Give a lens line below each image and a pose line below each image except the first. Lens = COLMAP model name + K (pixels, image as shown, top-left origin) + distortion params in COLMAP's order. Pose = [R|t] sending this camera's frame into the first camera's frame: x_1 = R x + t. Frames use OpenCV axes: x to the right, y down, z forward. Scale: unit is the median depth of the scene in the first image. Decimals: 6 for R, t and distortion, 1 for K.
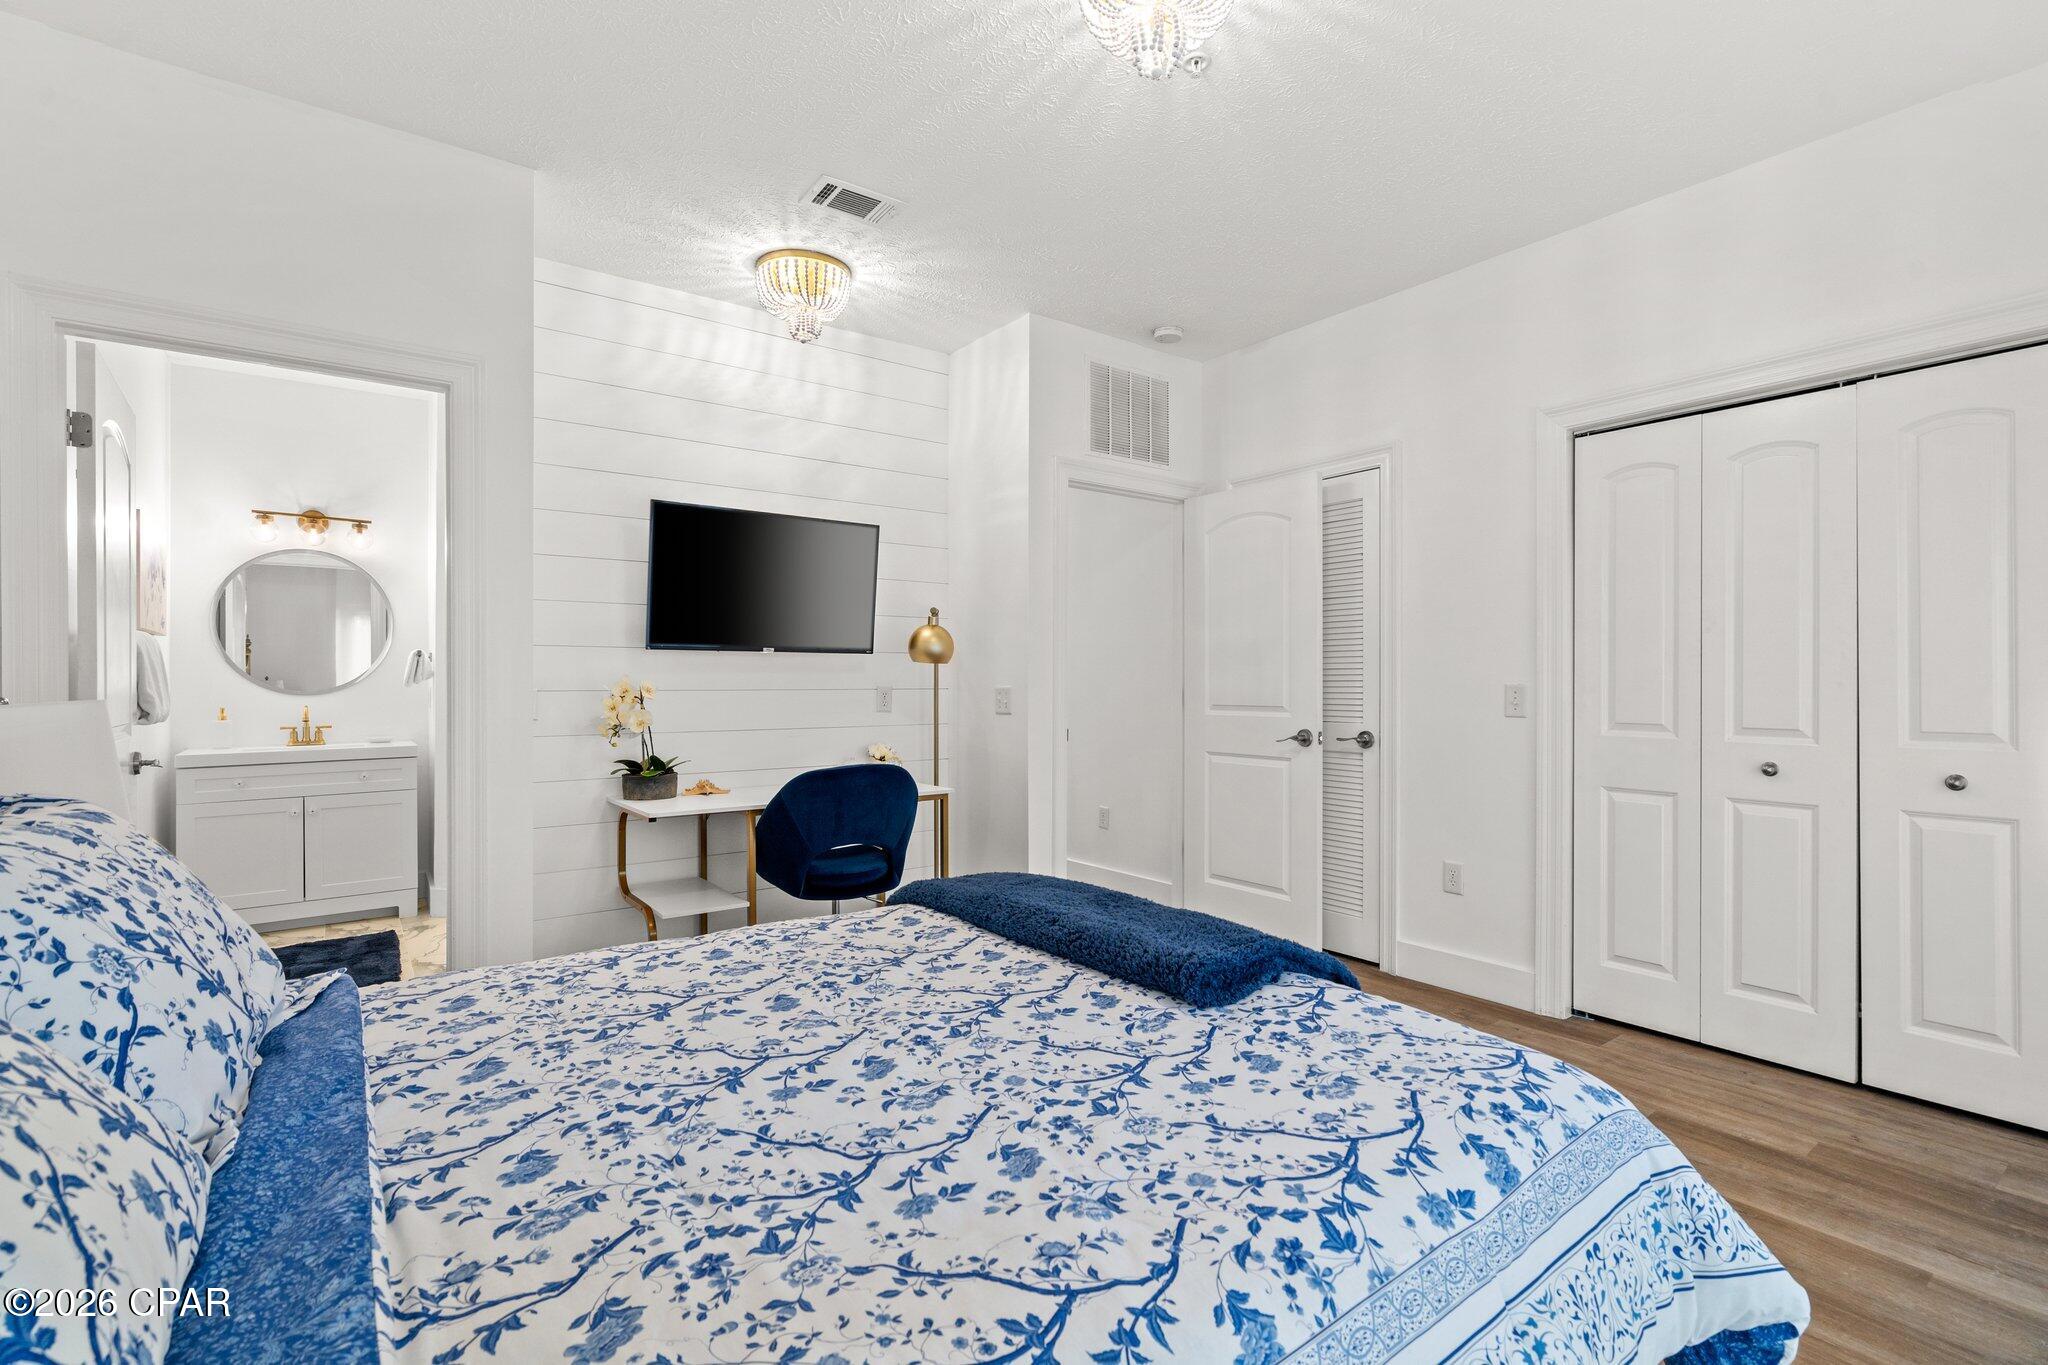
lens RADIAL K [[927.9, 0, 1025.4], [0, 927.9, 684.6], [0, 0, 1]] dist [-0.008146, 0.004884]
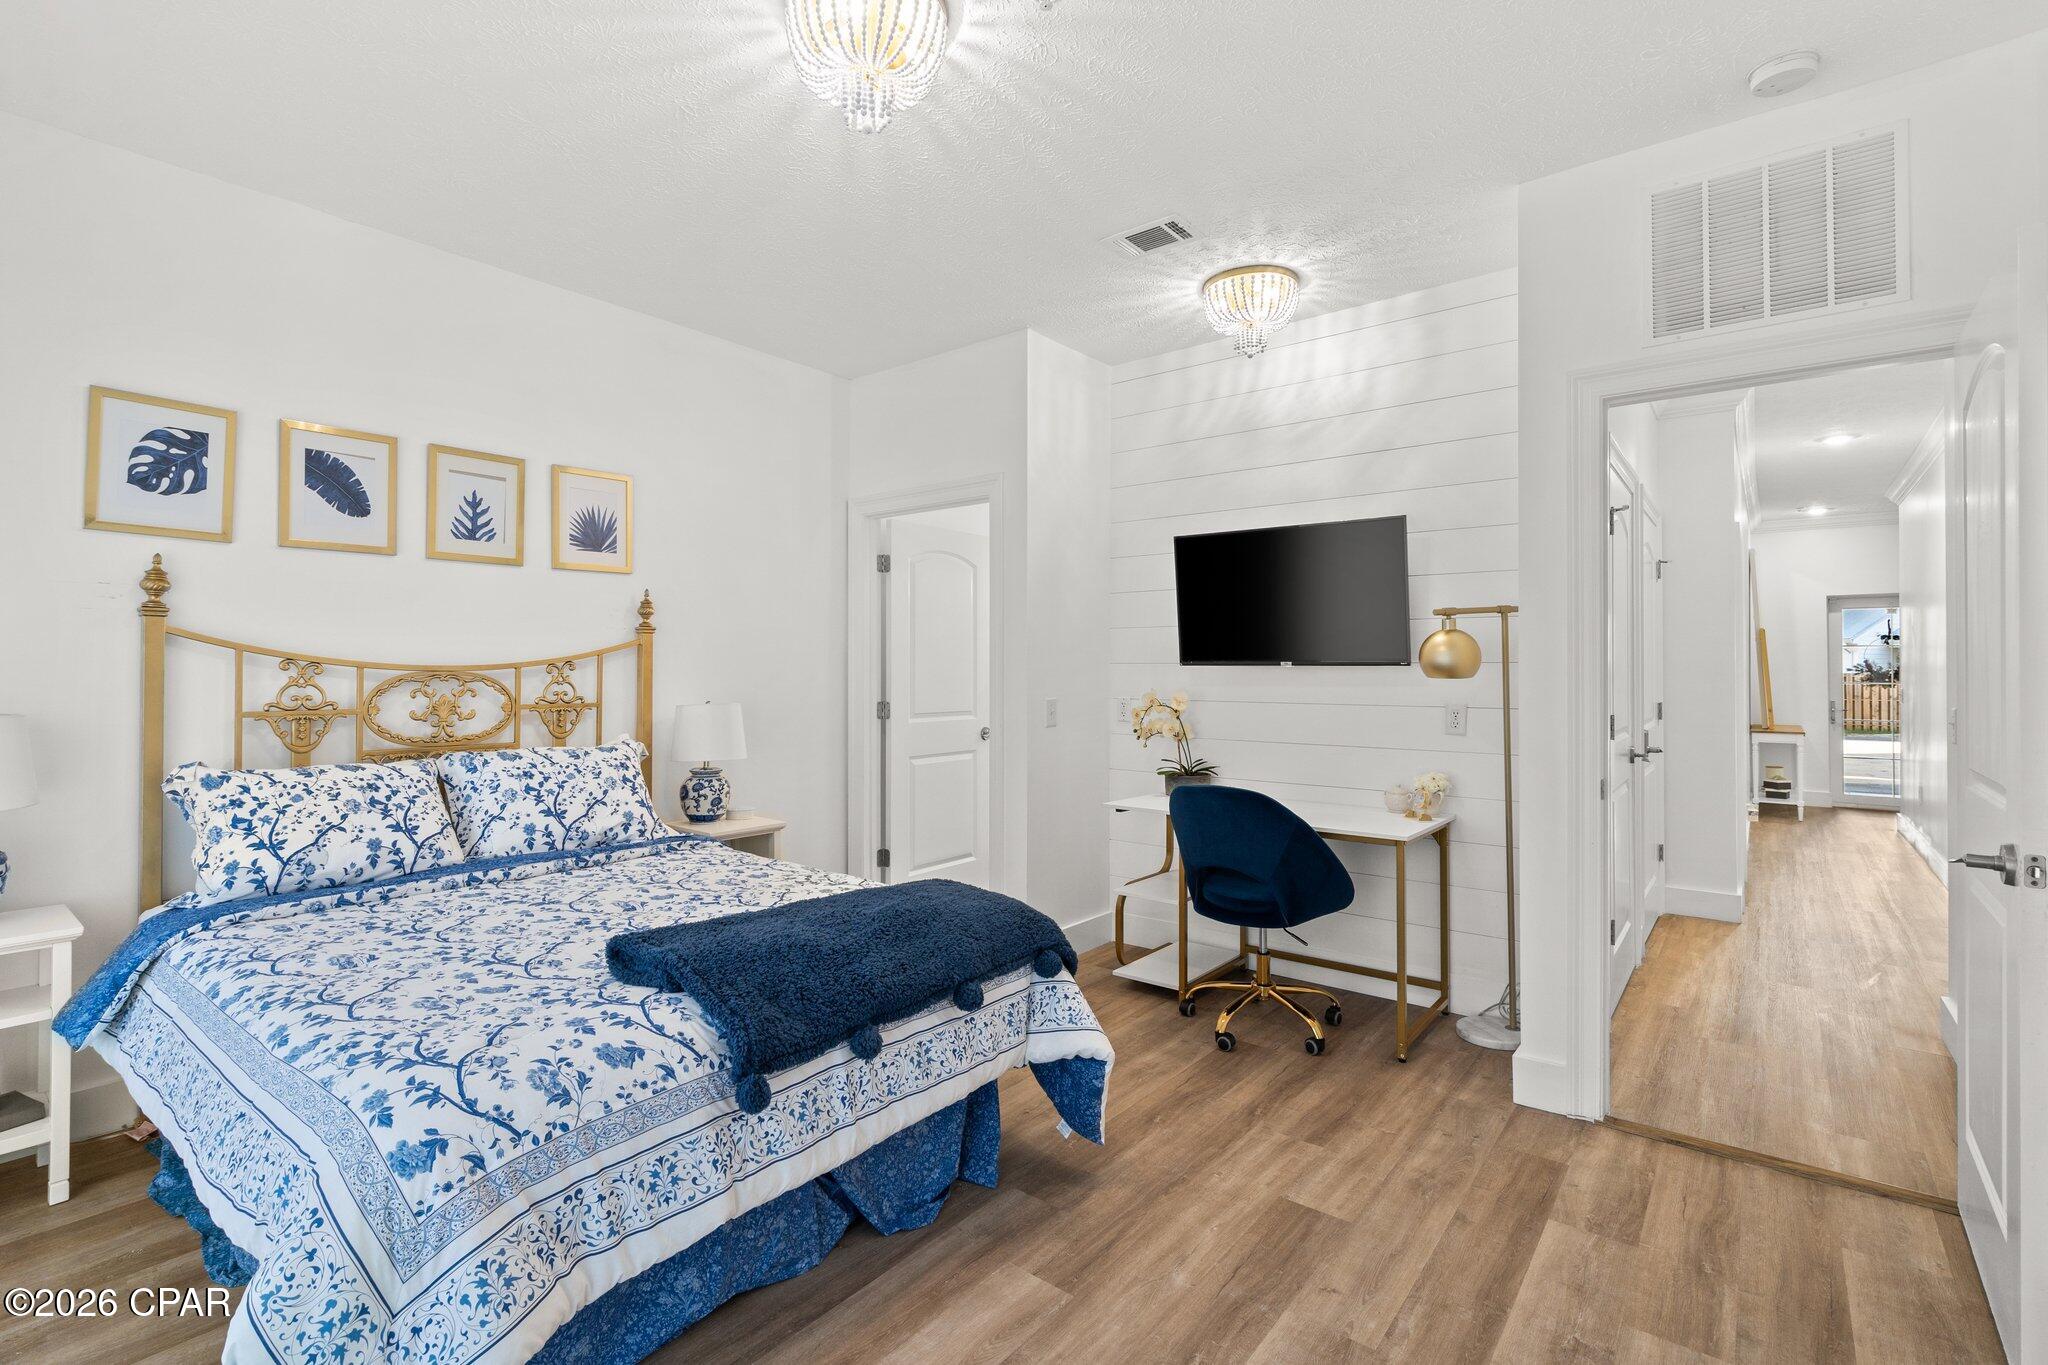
lens RADIAL K [[927.9, 0, 1038.0], [0, 927.9, 671.1], [0, 0, 1]] dist [-0.008146, 0.004884]
pose [[0.255367, 0.015462, -0.966720, 0.615767], [-0.002565, 0.999879, 0.015315, -0.043732], [0.966841, -0.001431, 0.255376, 0.481828]]
